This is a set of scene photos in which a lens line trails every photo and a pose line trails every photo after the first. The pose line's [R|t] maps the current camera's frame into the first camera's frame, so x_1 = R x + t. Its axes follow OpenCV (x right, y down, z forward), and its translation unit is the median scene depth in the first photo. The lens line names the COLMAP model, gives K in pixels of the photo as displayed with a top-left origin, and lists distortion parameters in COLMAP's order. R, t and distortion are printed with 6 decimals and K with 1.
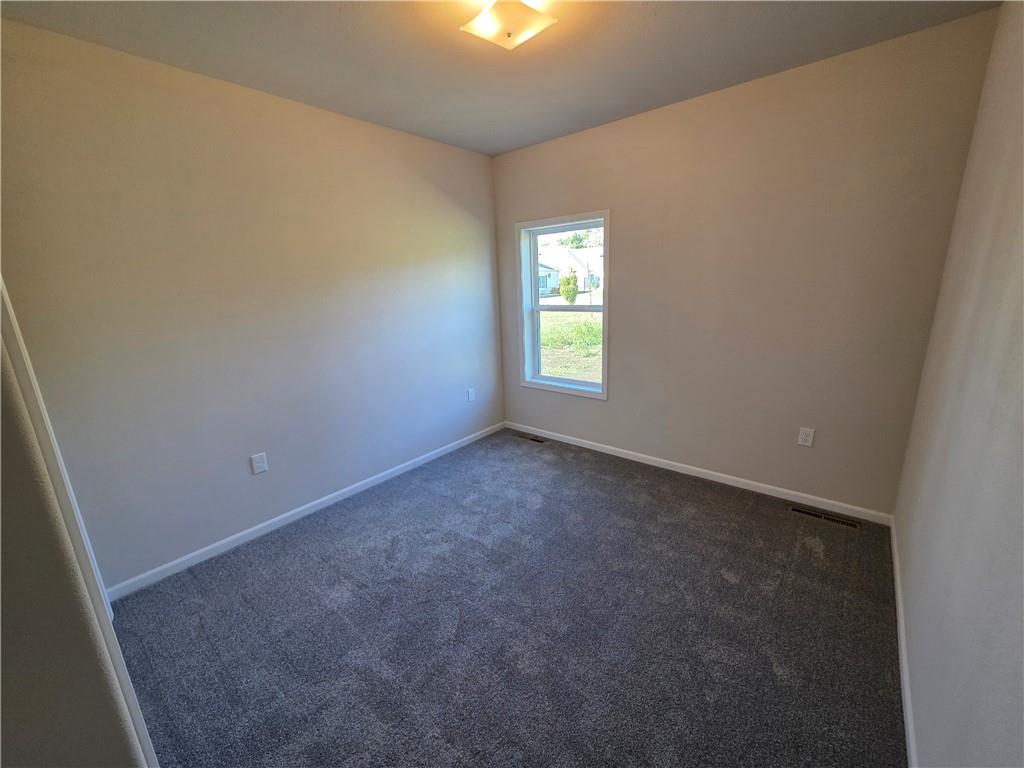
lens RADIAL K [[409.7, 0, 512.0], [0, 409.7, 391.2], [0, 0, 1]] dist [0.001717, 0.000107]
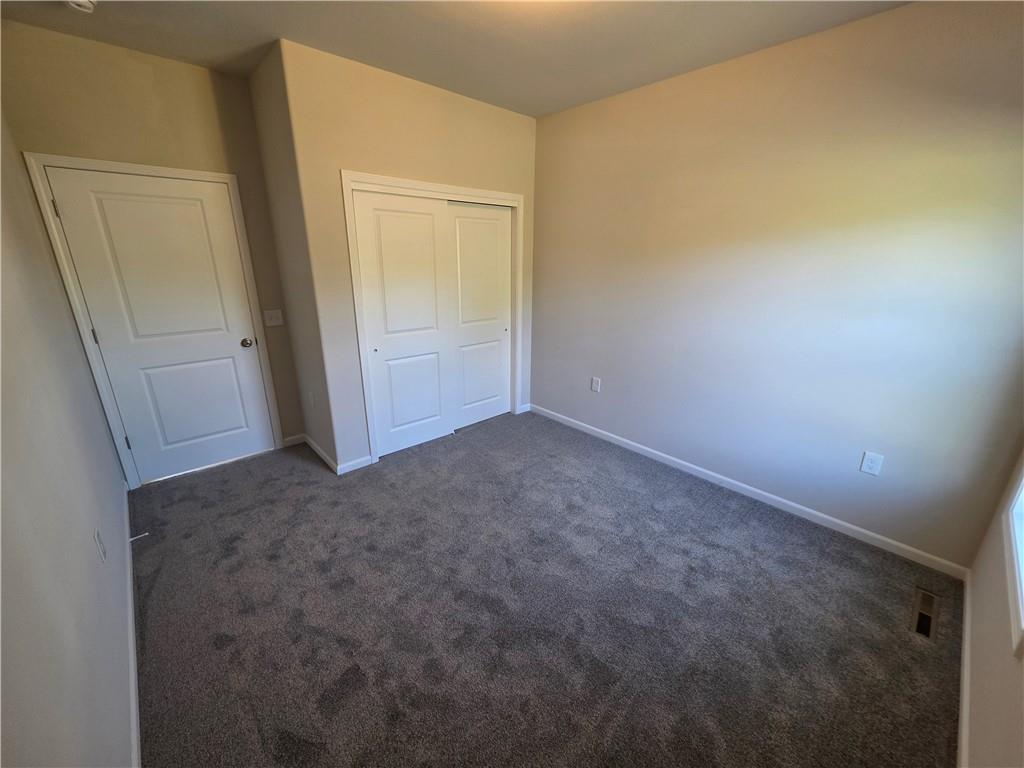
lens RADIAL K [[409.7, 0, 516.4], [0, 409.7, 381.2], [0, 0, 1]] dist [0.001717, 0.000107]
pose [[-0.134882, 0.324349, -0.936272, 0.571808], [-0.264153, 0.898940, 0.349471, -0.198148], [0.955003, 0.294456, -0.035573, 0.640622]]
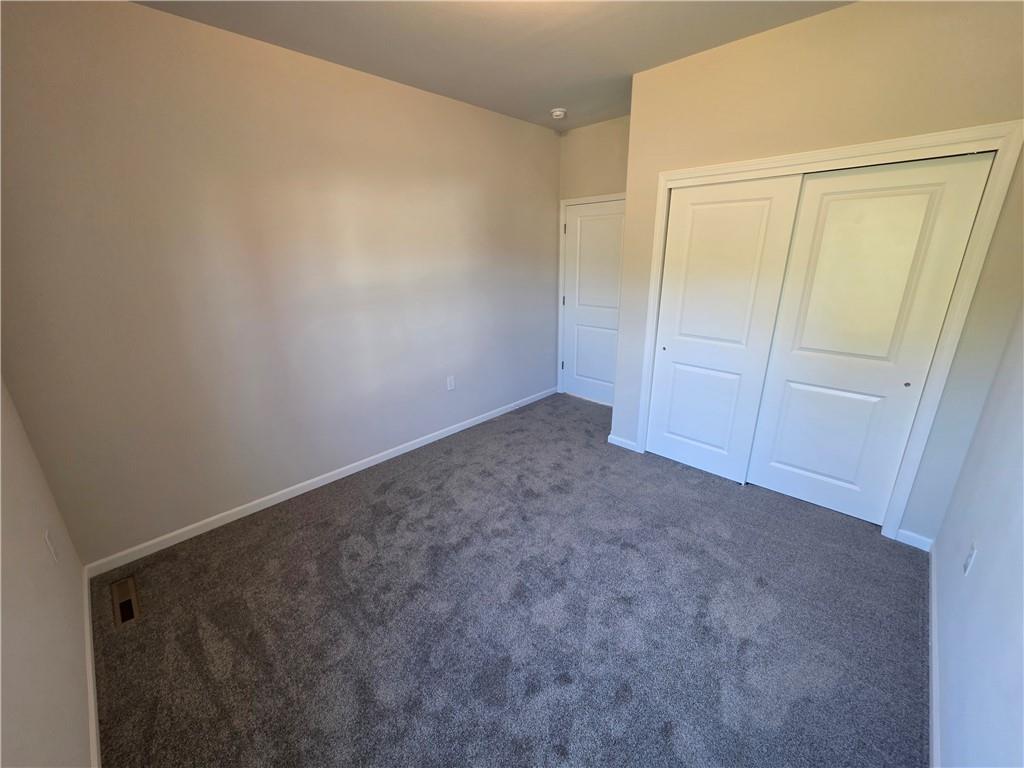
lens RADIAL K [[409.7, 0, 516.1], [0, 409.7, 383.8], [0, 0, 1]] dist [0.001717, 0.000107]
pose [[-0.996433, 0.020382, 0.081891, -0.024851], [0.061767, 0.837353, 0.543162, -0.310145], [-0.057501, 0.546283, -0.835625, 1.123333]]
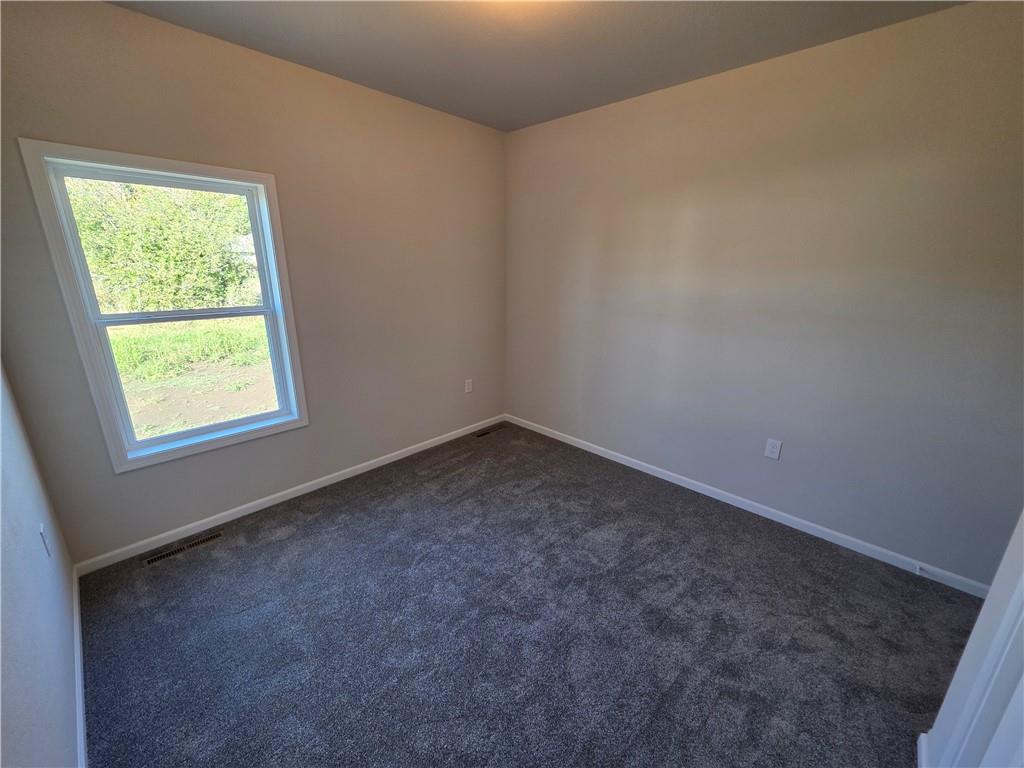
lens RADIAL K [[409.7, 0, 514.8], [0, 409.7, 388.9], [0, 0, 1]] dist [0.001717, 0.000107]
pose [[0.079396, -0.263661, 0.961342, -0.533419], [0.251008, 0.938601, 0.236694, -0.143967], [-0.964723, 0.222512, 0.140702, 0.552052]]
